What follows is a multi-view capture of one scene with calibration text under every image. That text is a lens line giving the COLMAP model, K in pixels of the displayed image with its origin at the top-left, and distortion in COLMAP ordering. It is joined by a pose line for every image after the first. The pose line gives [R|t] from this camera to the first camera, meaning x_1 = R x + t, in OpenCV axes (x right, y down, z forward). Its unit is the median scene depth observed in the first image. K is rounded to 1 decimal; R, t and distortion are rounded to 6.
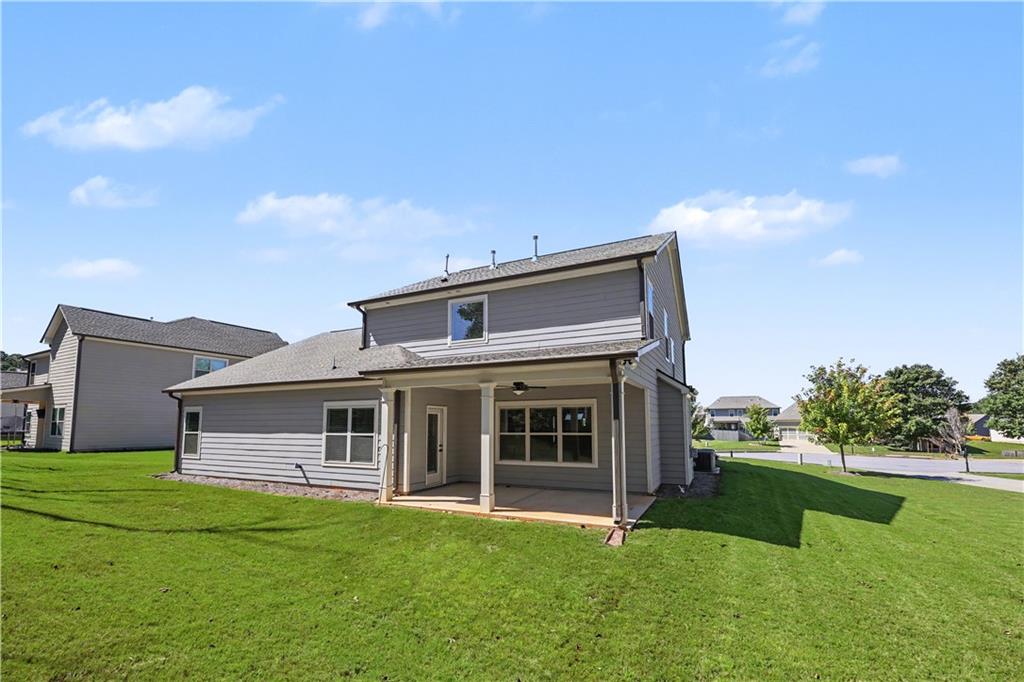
lens RADIAL K [[420.1, 0, 512.2], [0, 420.1, 341.7], [0, 0, 1]] dist [-0.000786, 0.000842]
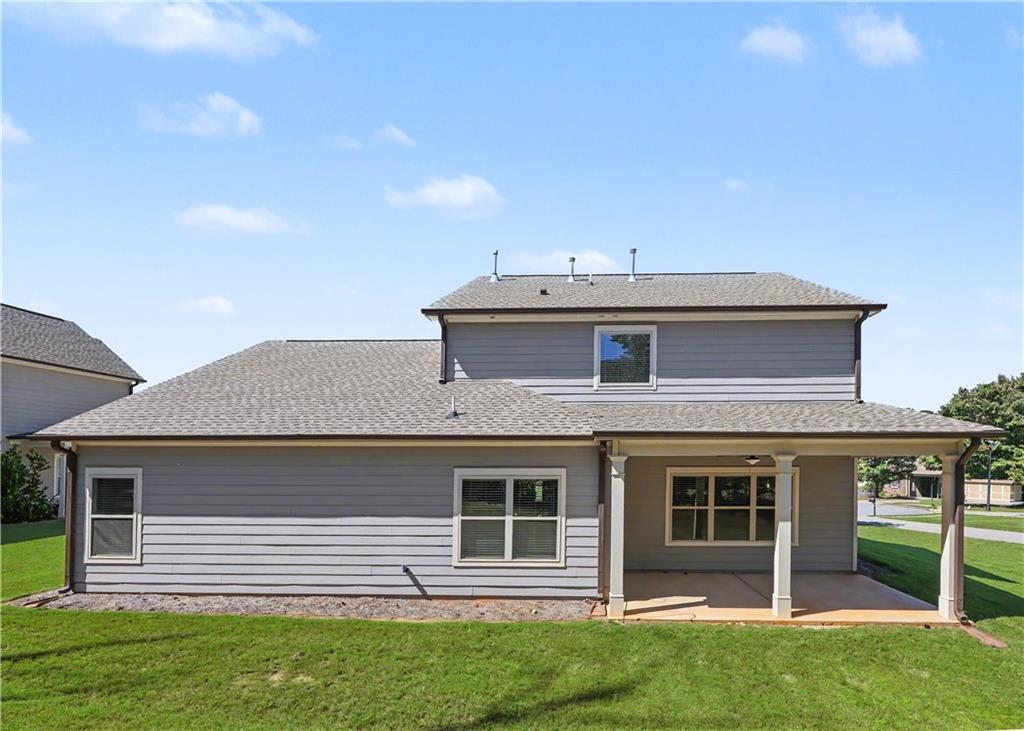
lens RADIAL K [[502.6, 0, 514.3], [0, 502.6, 401.9], [0, 0, 1]] dist [0.000790, 0.000496]
pose [[0.914557, 0.048381, 0.401554, -0.676245], [-0.081459, 0.994509, 0.065705, -0.015100], [-0.396170, -0.092801, 0.913476, 0.272162]]
